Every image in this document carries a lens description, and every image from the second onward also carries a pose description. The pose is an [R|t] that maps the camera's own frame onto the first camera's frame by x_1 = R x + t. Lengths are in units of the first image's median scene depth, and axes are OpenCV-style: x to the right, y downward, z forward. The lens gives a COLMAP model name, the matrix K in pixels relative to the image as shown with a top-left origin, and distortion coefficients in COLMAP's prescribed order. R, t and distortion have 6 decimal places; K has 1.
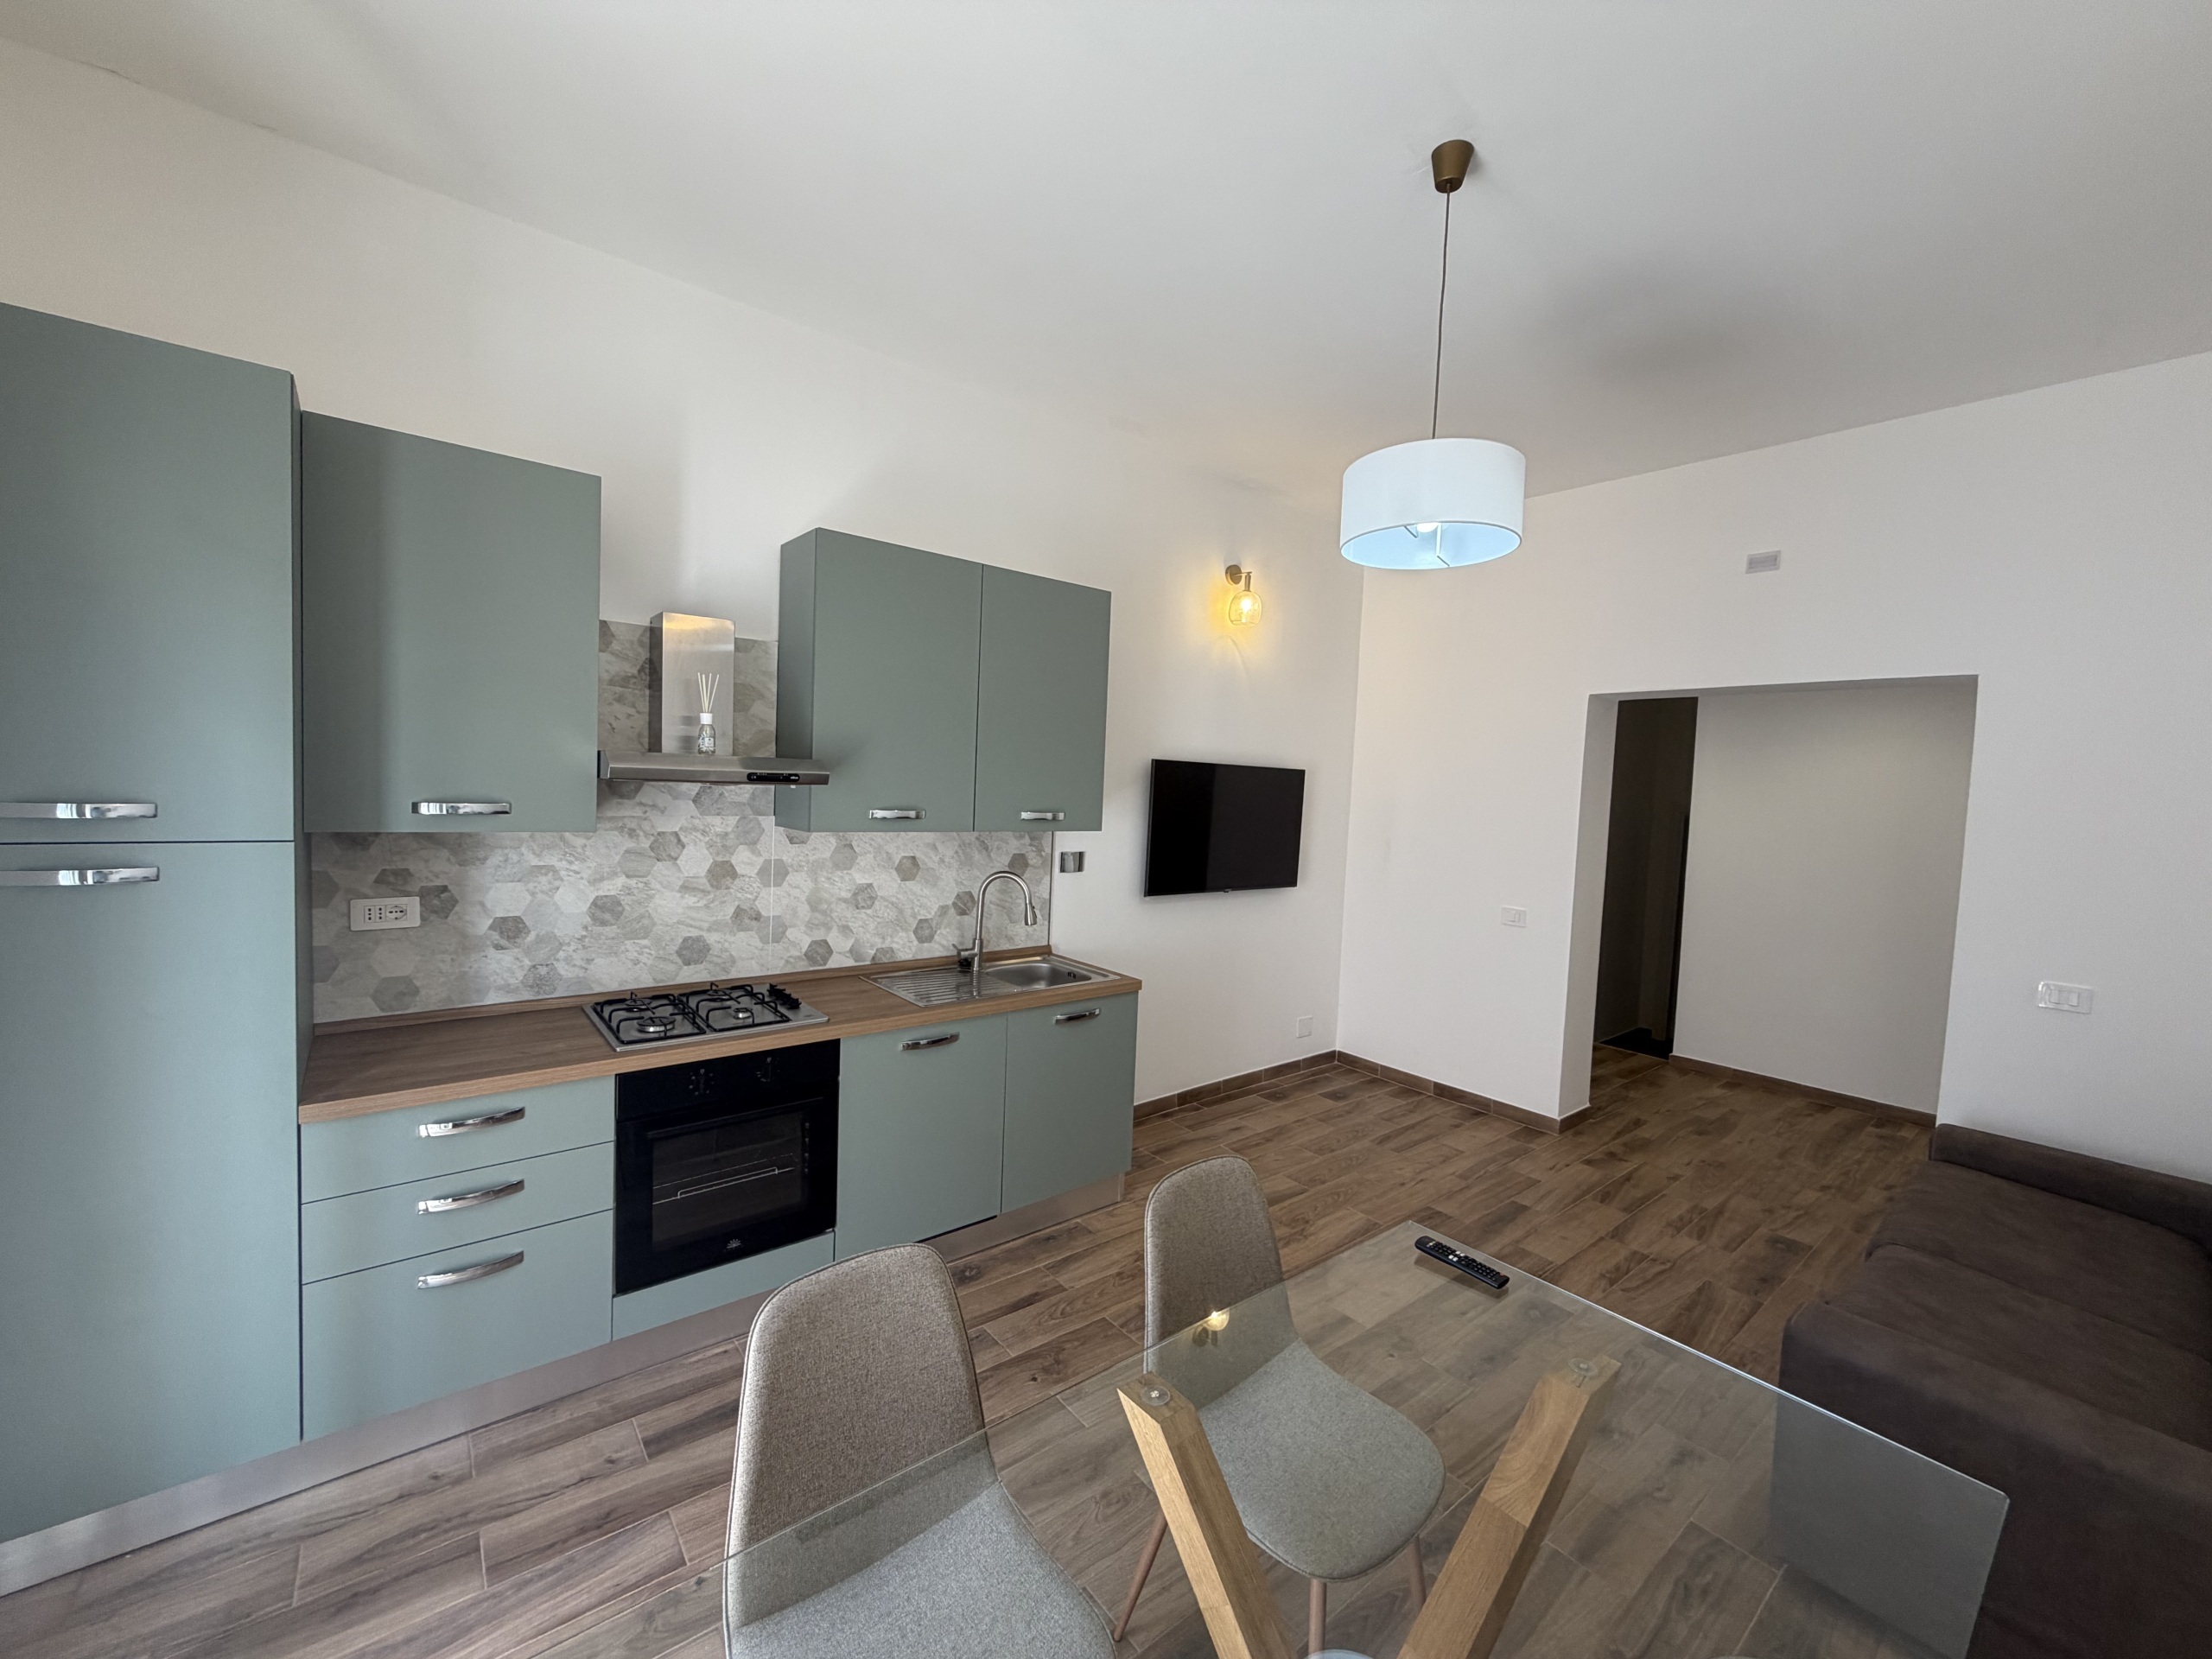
lens RADIAL K [[882.7, 0, 1097.5], [0, 882.7, 822.5], [0, 0, 1]] dist [-0.001609, 0.000156]
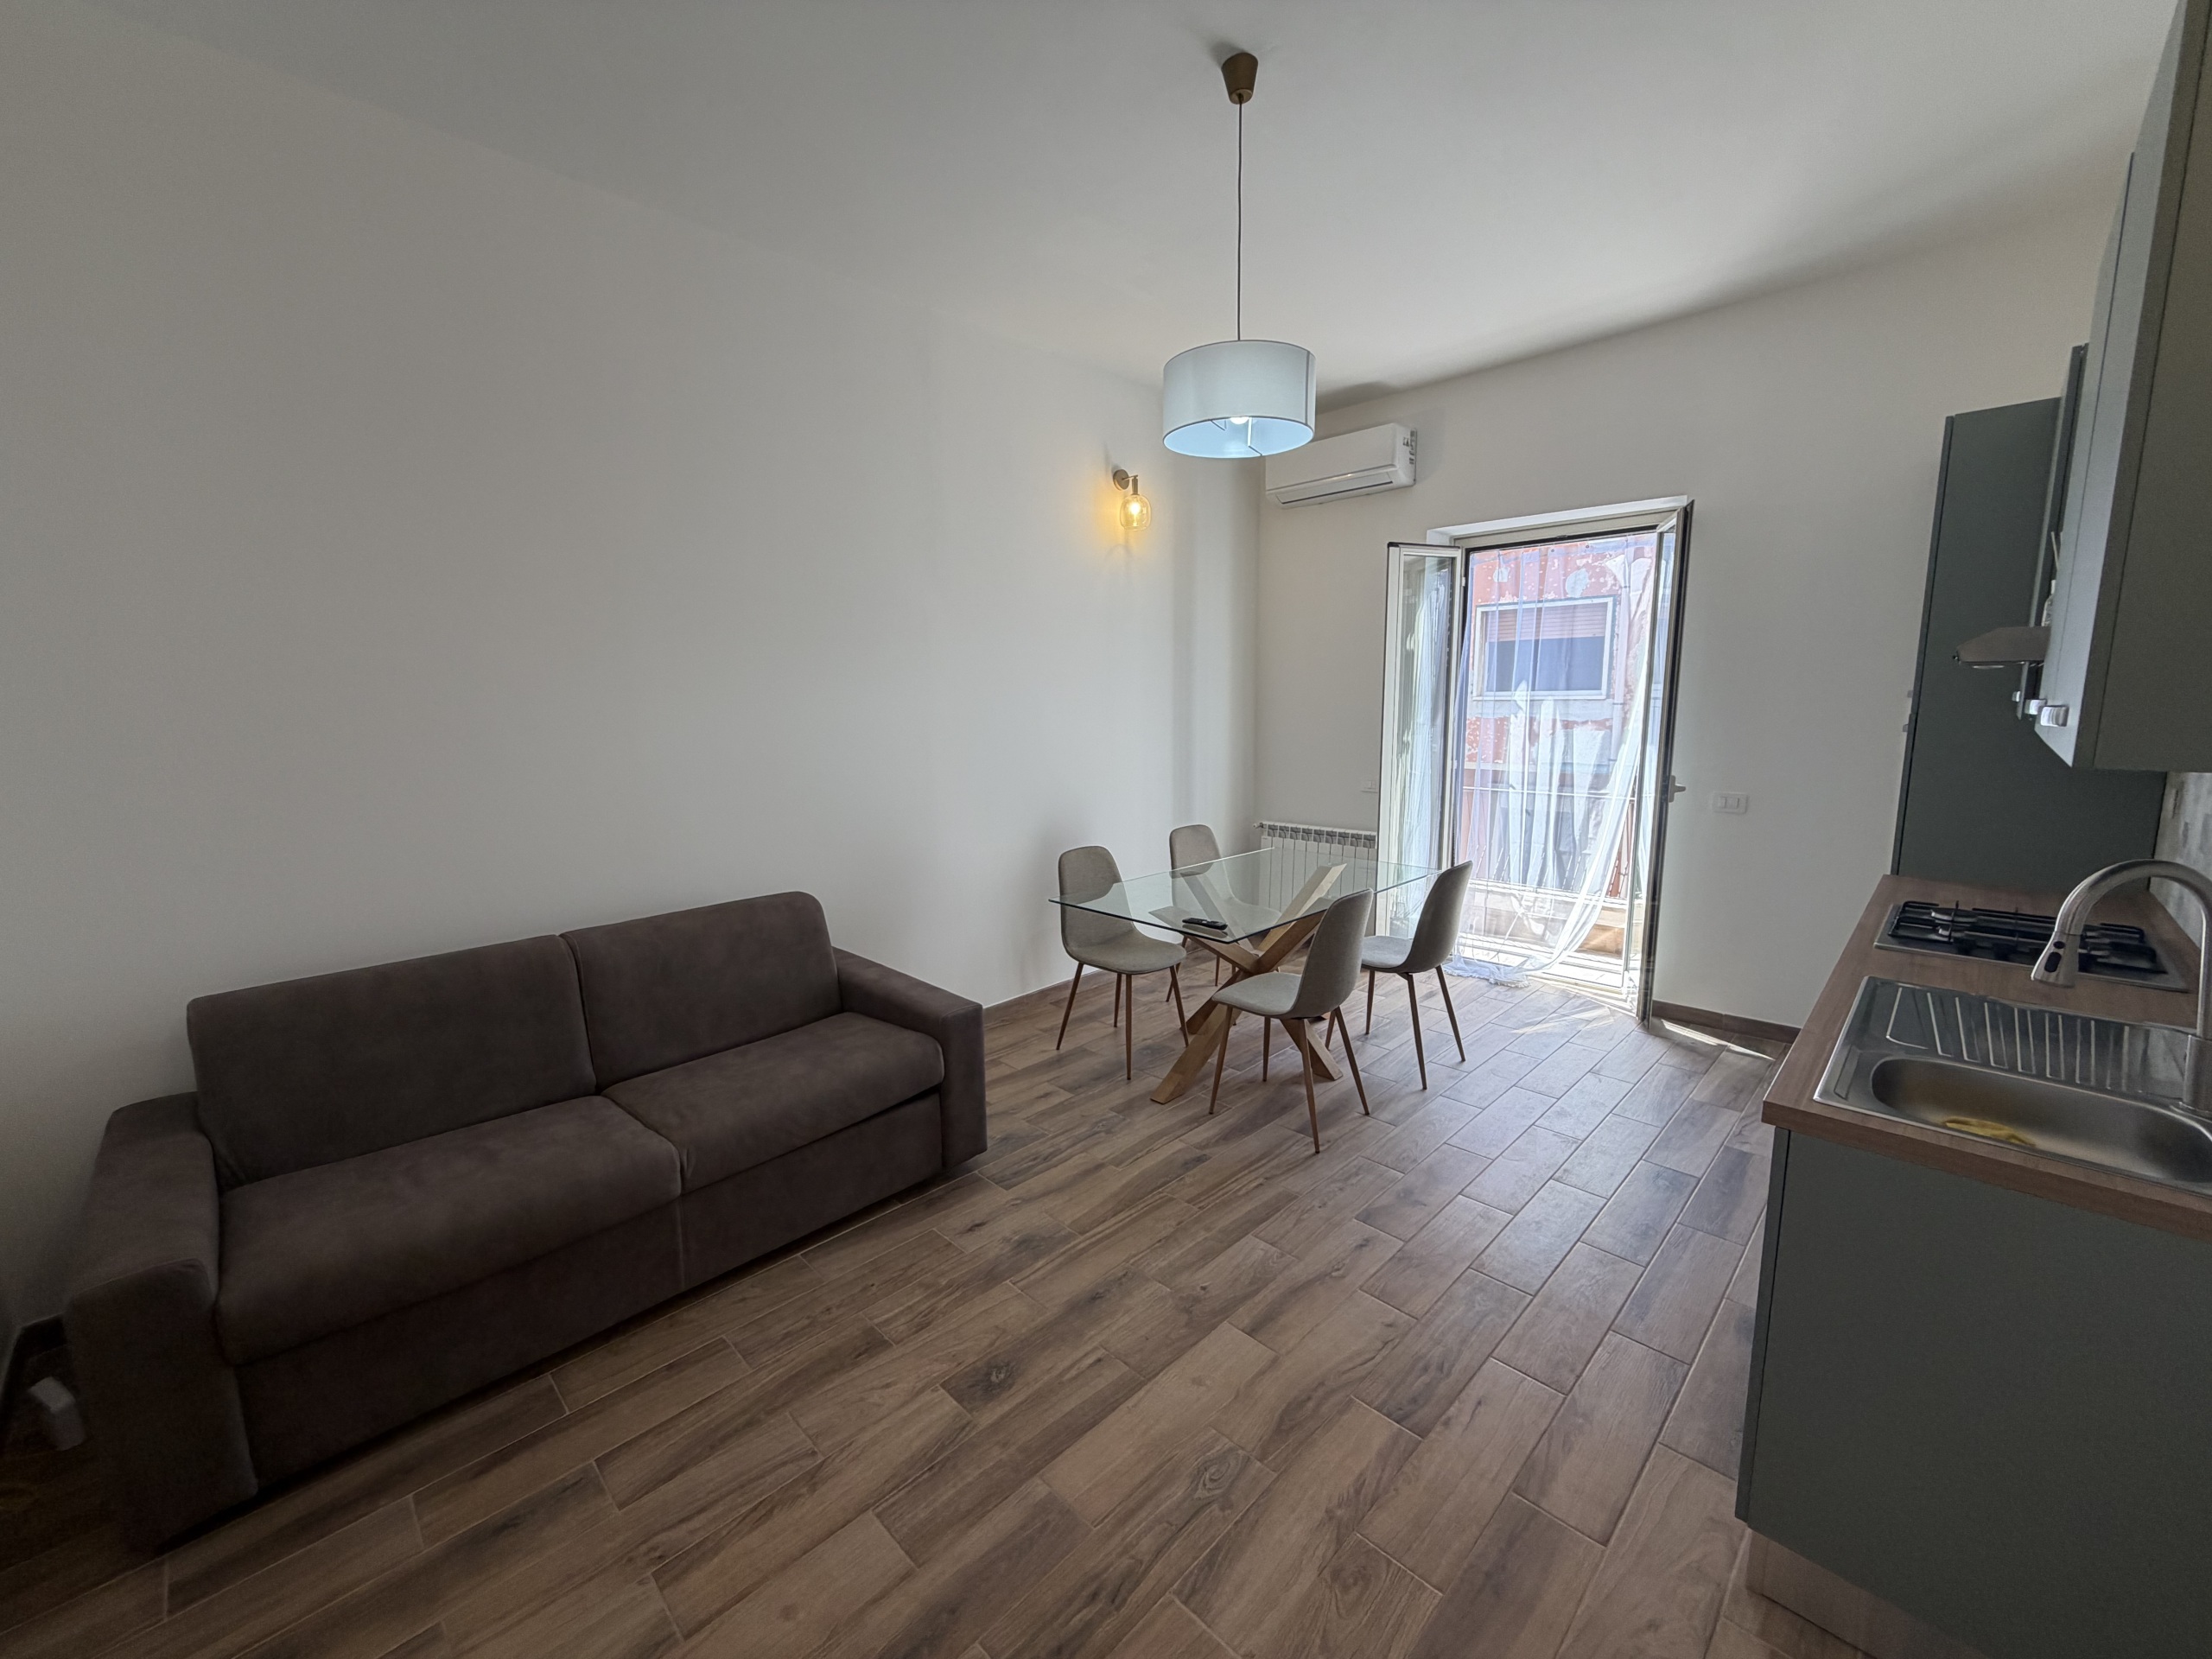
lens RADIAL K [[882.7, 0, 1097.5], [0, 882.7, 828.1], [0, 0, 1]] dist [-0.001609, 0.000156]
pose [[-0.994682, -0.010261, -0.102480, 0.450216], [-0.029828, 0.981082, 0.191281, -0.020909], [0.098579, 0.193321, -0.976171, 1.488144]]
